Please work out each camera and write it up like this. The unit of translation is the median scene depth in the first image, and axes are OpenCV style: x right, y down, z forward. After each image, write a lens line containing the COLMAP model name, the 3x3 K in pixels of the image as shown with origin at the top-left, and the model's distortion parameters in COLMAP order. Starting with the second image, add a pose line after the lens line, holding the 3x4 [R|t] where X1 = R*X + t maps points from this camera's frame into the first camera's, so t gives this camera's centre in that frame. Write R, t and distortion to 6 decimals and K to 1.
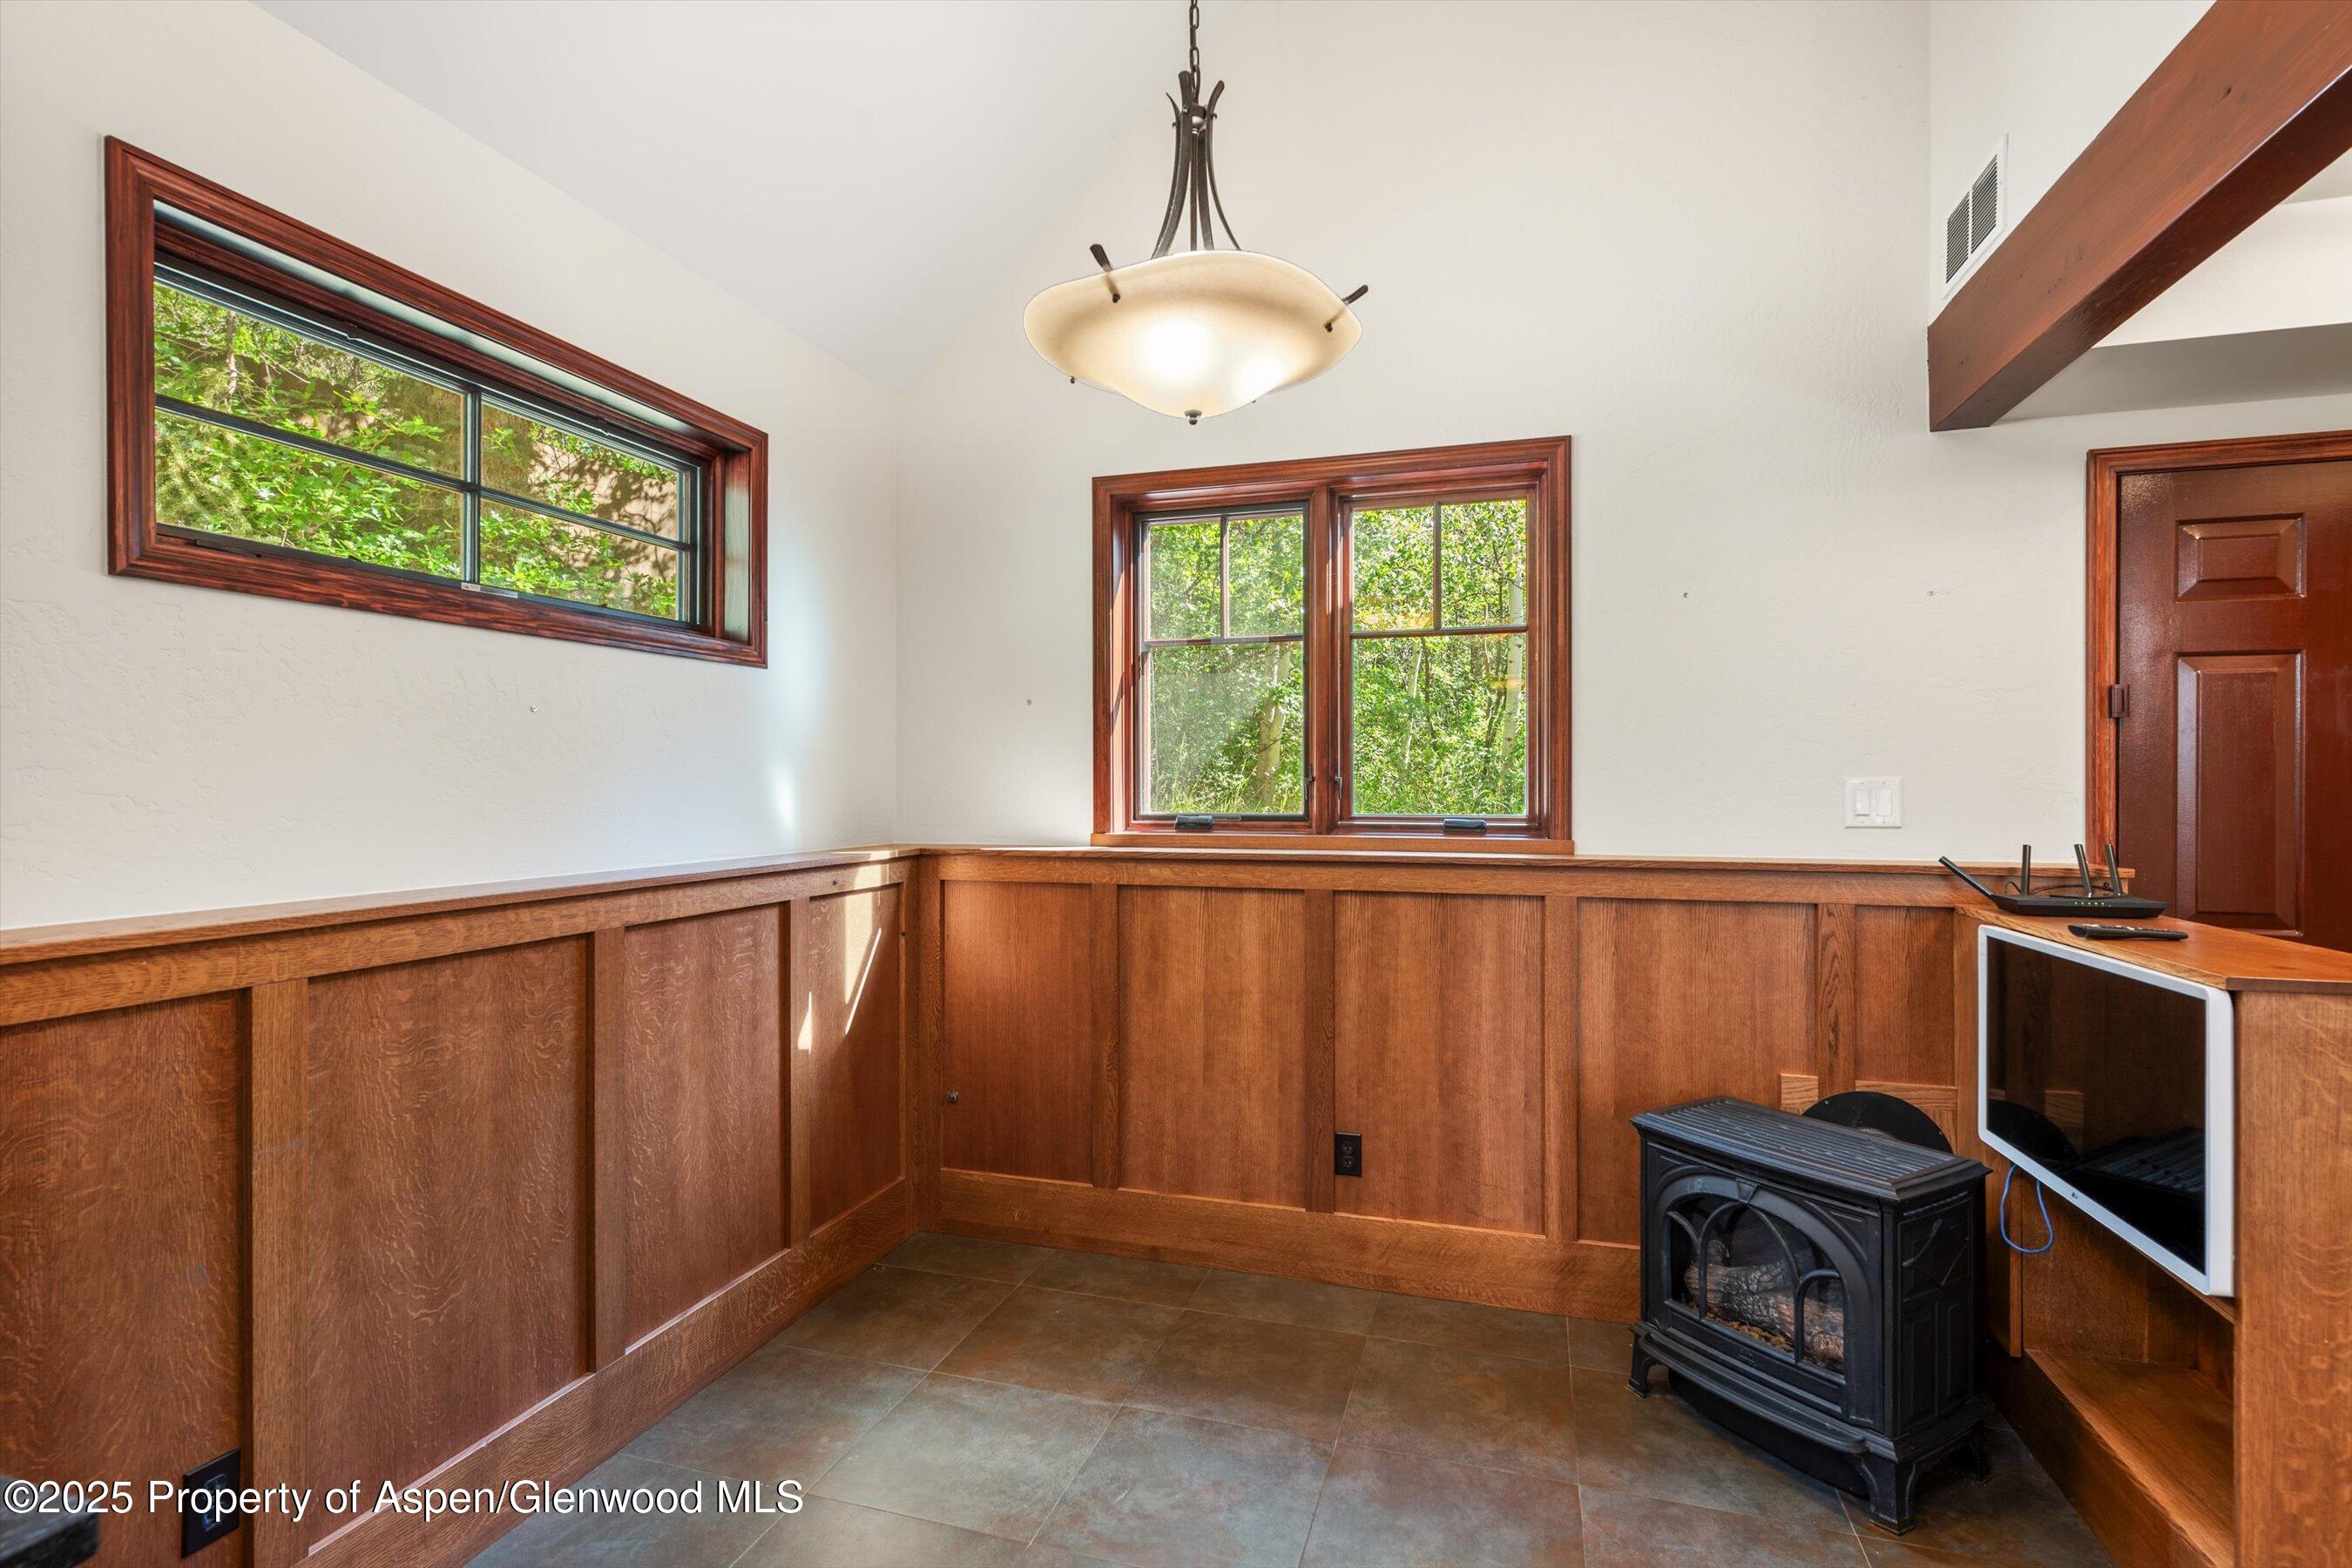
lens RADIAL K [[1082.9, 0, 1166.2], [0, 1082.9, 774.7], [0, 0, 1]] dist [-0.001945, -0.000225]
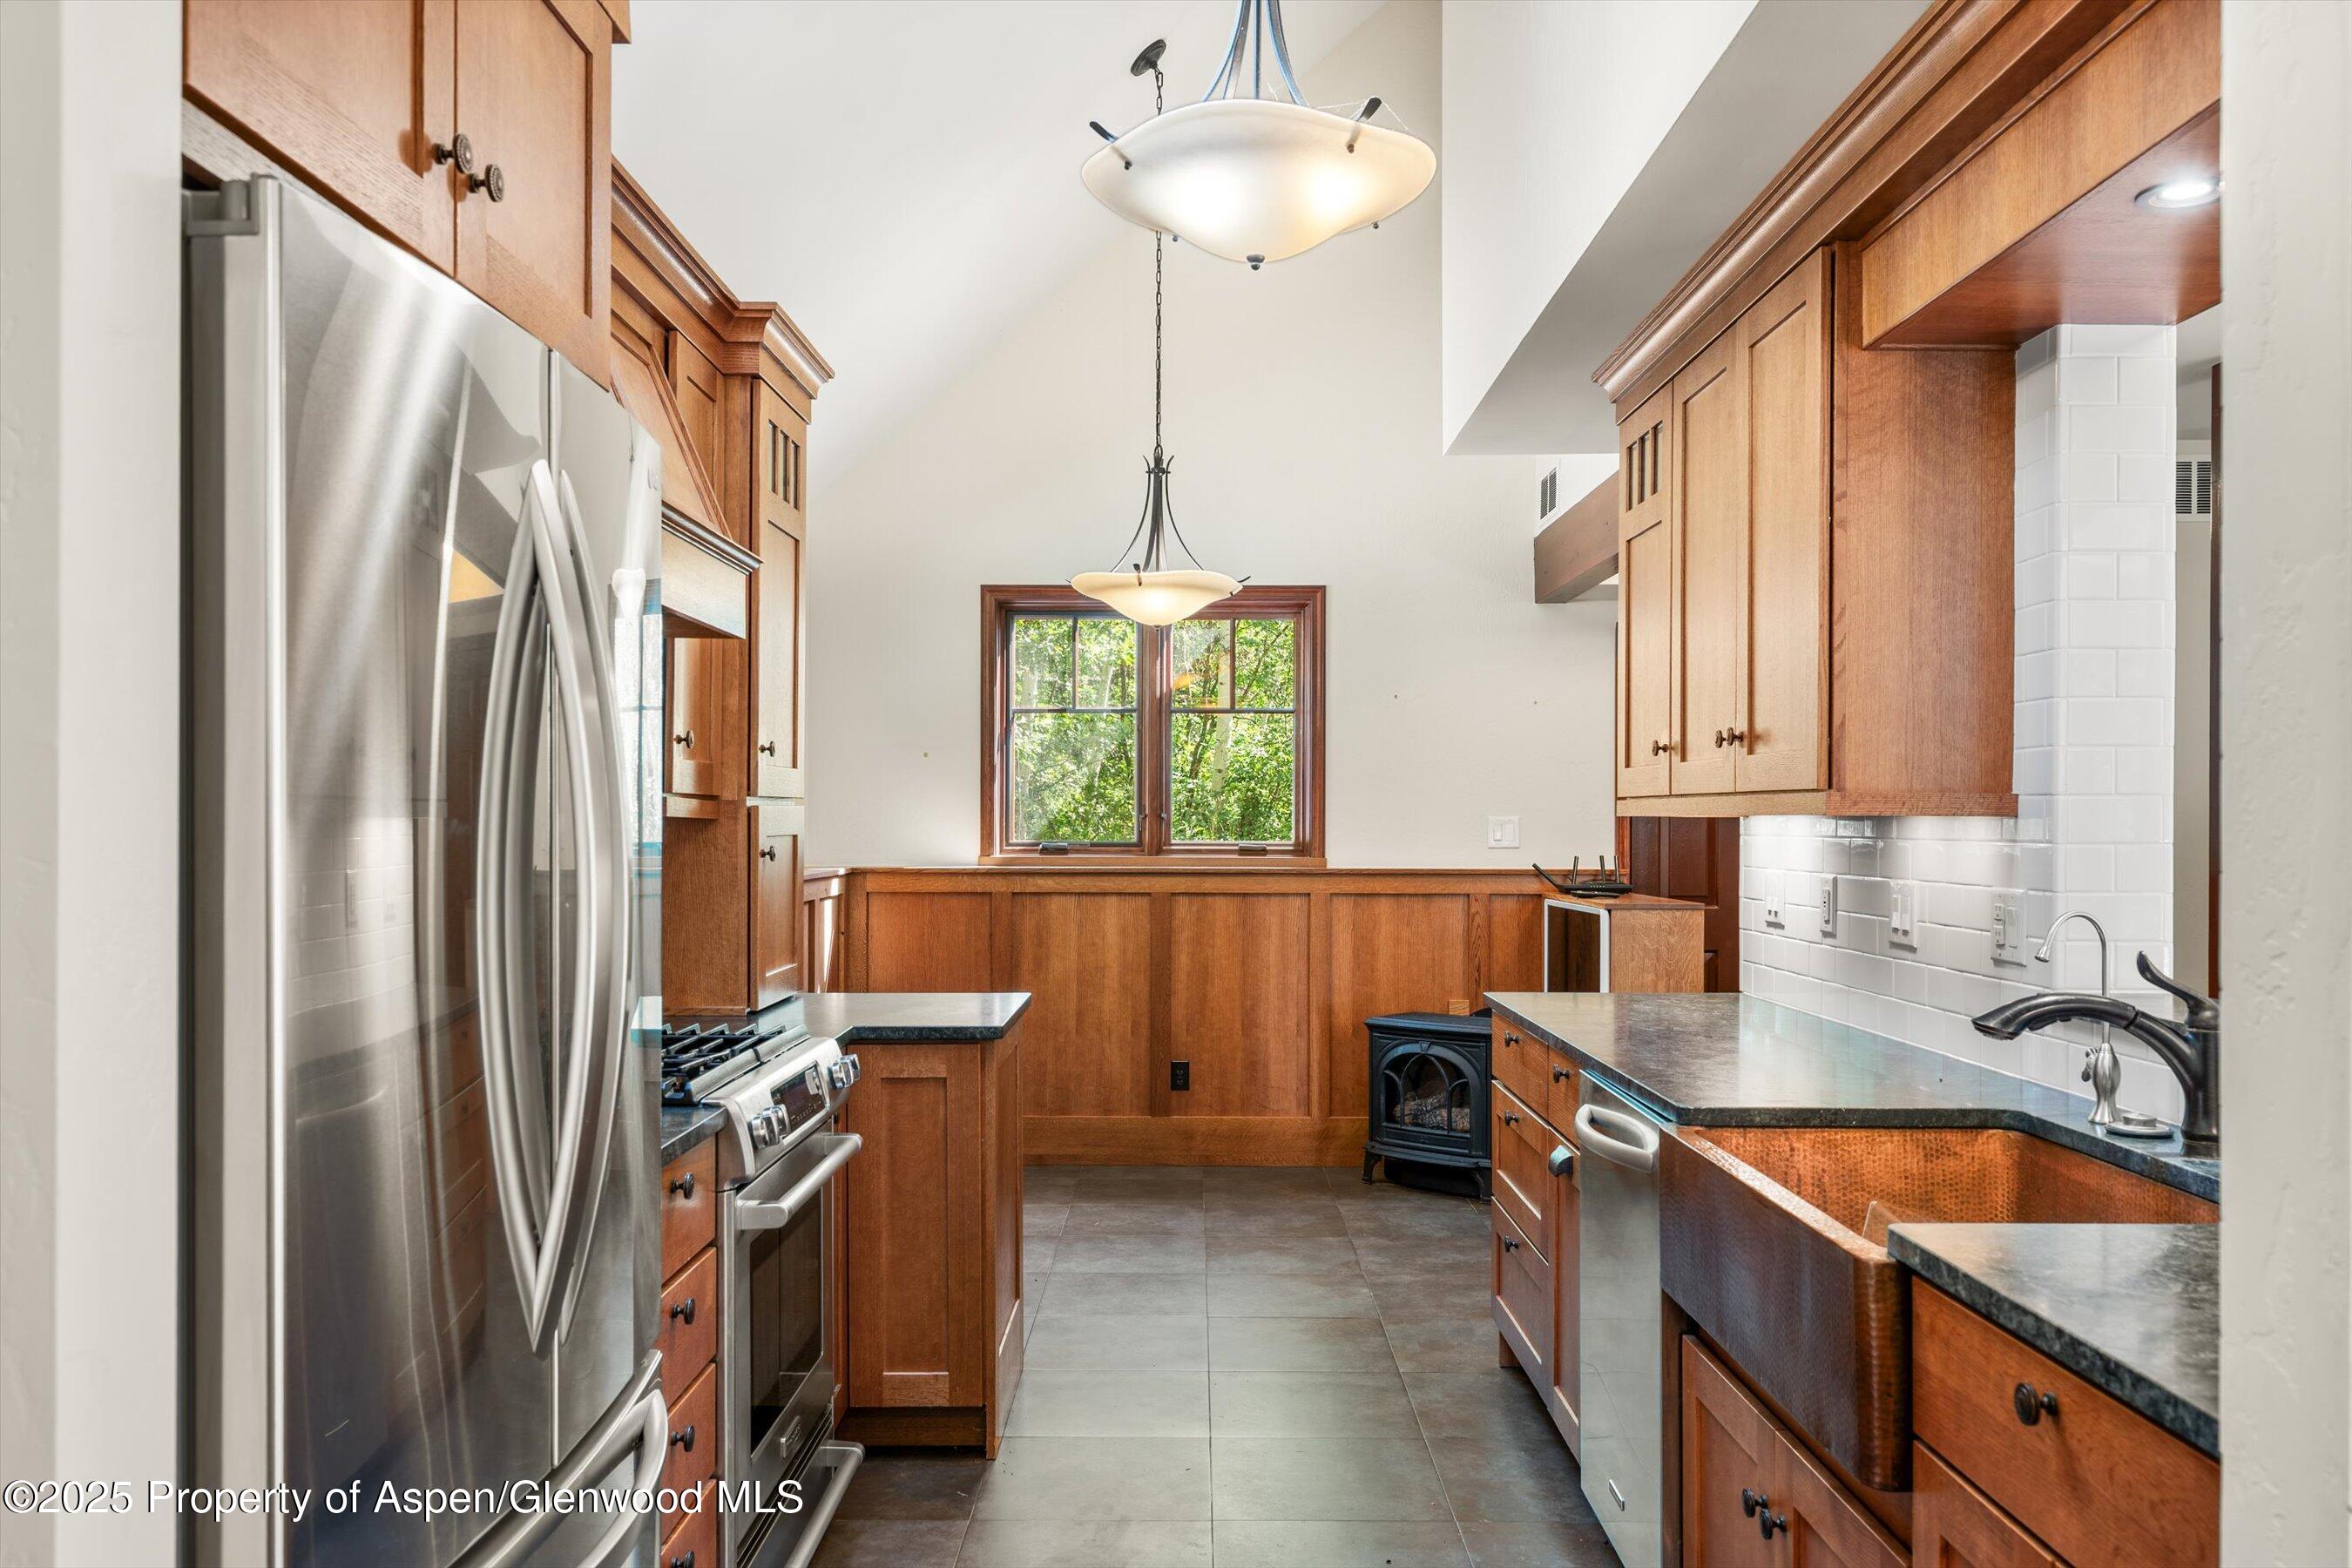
lens RADIAL K [[1130.8, 0, 1182.9], [0, 1130.8, 792.6], [0, 0, 1]] dist [0.000769, -0.000001]
pose [[0.967168, 0.009582, 0.253959, -0.219330], [-0.005844, 0.999863, -0.015469, -0.003721], [-0.254072, 0.013477, 0.967091, -0.474618]]
